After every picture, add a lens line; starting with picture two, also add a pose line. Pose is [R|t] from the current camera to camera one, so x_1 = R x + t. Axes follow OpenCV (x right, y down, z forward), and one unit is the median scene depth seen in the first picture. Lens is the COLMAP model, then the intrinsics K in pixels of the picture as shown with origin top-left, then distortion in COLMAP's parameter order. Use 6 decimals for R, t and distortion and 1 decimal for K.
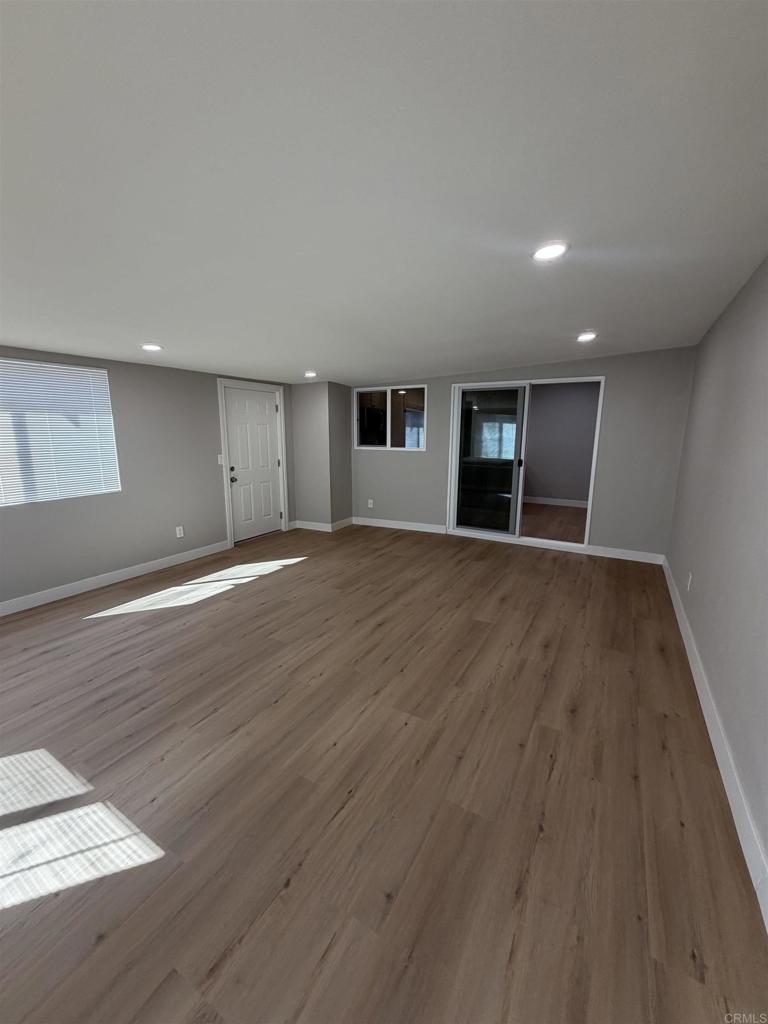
lens RADIAL K [[409.6, 0, 380.4], [0, 409.6, 512.7], [0, 0, 1]] dist [0.000428, -0.000374]
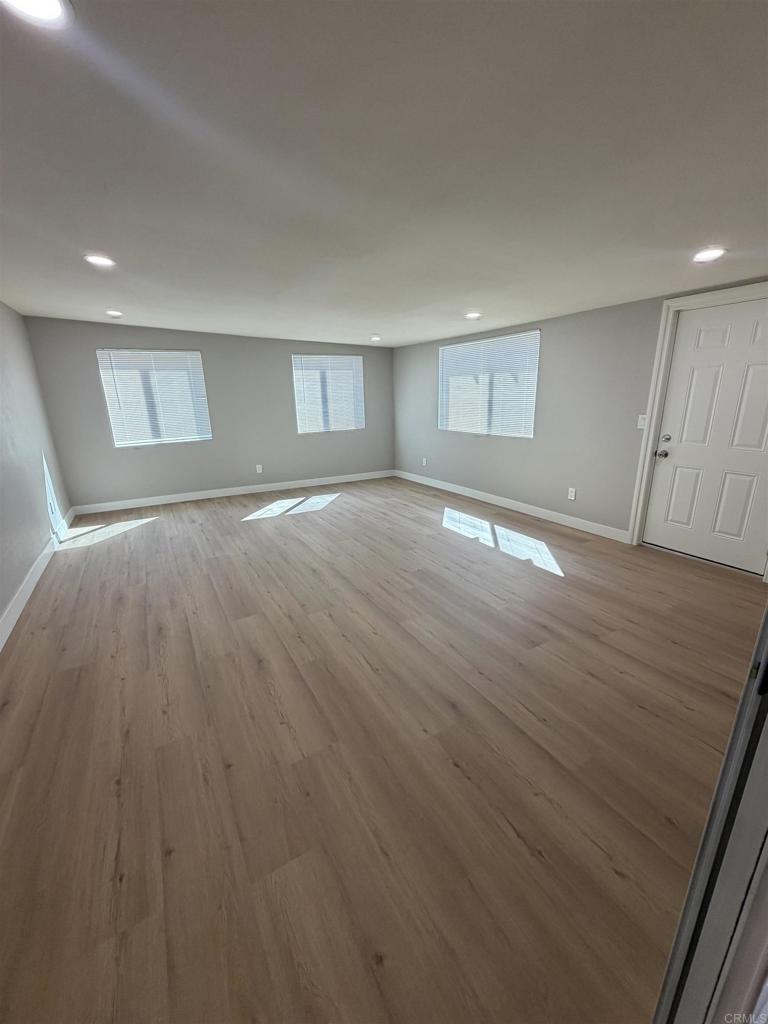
lens RADIAL K [[409.6, 0, 387.5], [0, 409.6, 509.8], [0, 0, 1]] dist [0.000428, -0.000374]
pose [[-0.486374, 0.252208, -0.836559, 0.654196], [-0.147664, 0.919937, 0.363197, -0.253336], [0.861182, 0.300179, -0.410192, 1.322329]]
